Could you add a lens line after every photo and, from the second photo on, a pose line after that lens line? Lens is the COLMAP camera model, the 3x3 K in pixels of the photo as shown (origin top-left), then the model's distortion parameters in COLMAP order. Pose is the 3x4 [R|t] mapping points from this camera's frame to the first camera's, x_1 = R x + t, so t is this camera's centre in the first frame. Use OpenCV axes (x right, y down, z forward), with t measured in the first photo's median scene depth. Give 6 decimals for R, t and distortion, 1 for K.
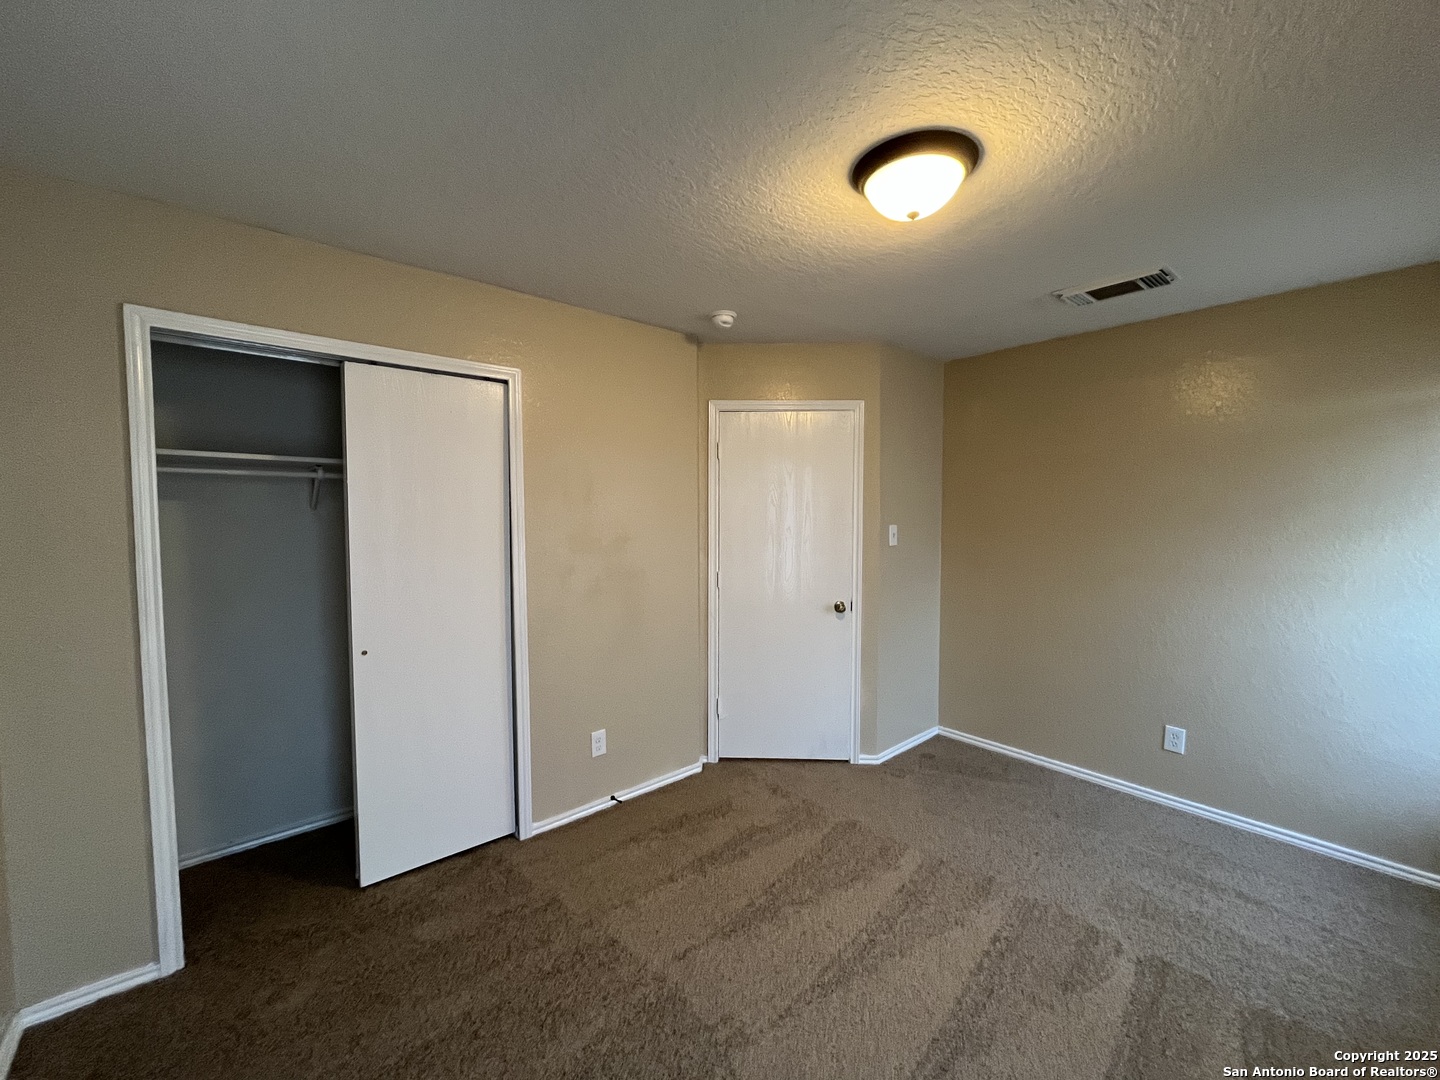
lens RADIAL K [[580.8, 0, 718.9], [0, 580.8, 540.8], [0, 0, 1]] dist [0.000034, -0.000406]
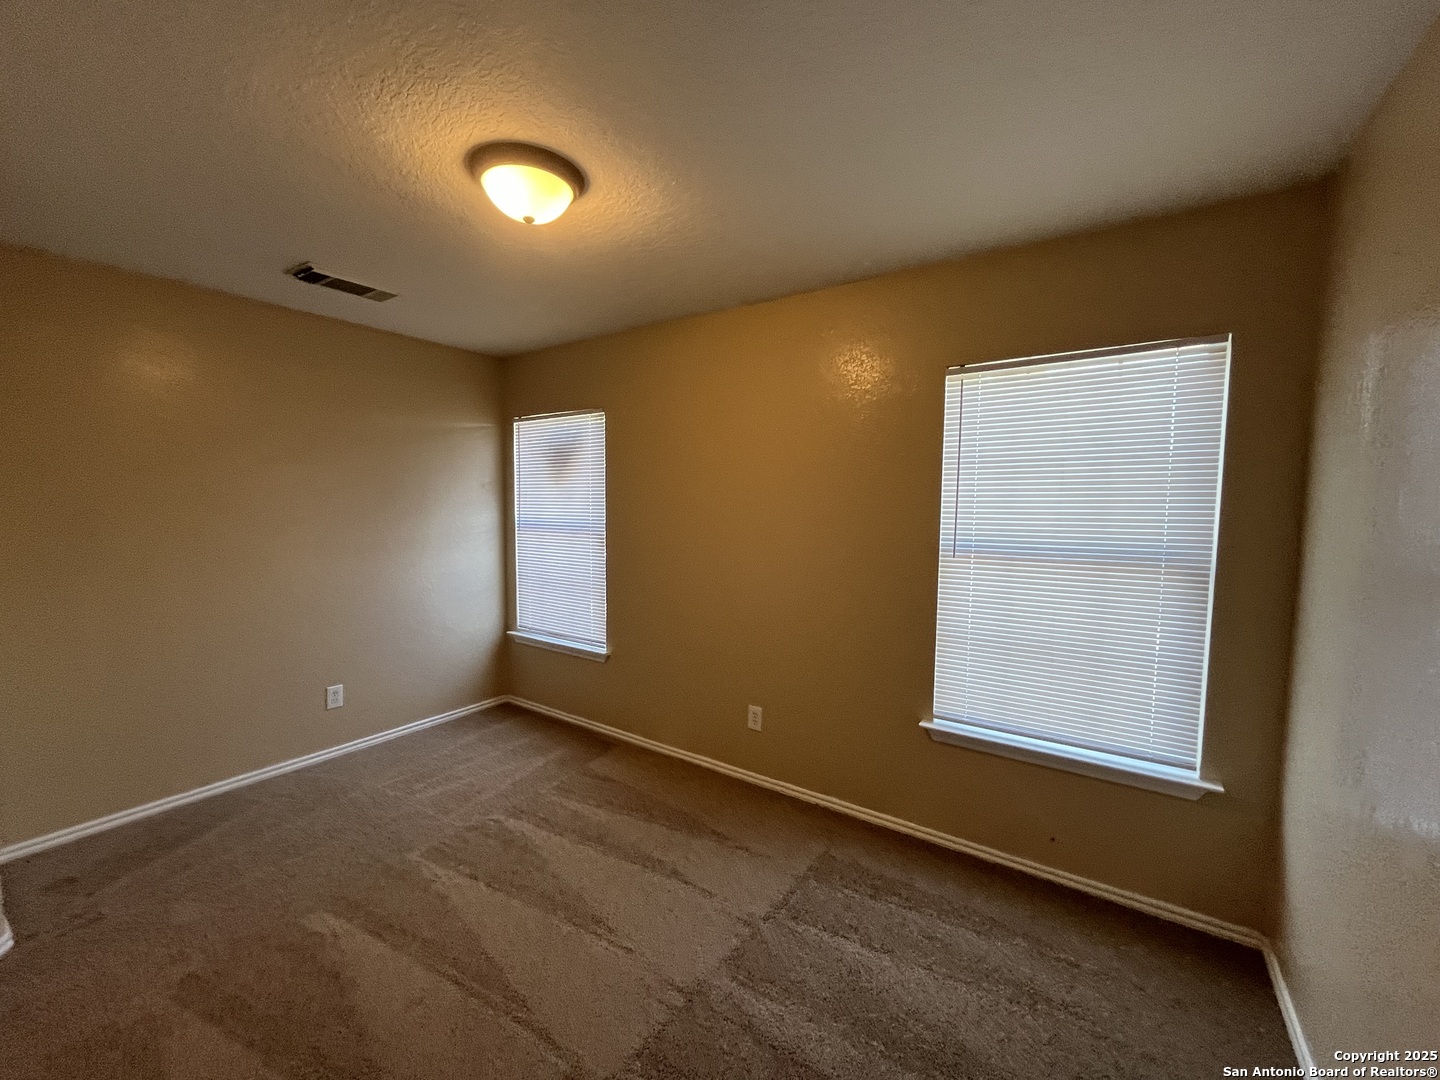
lens RADIAL K [[580.8, 0, 718.9], [0, 580.8, 540.8], [0, 0, 1]] dist [0.000034, -0.000406]
pose [[-0.246184, -0.067077, 0.966899, -0.559712], [0.038368, 0.996146, 0.078875, -0.024240], [-0.968463, 0.056516, -0.242661, 0.635941]]
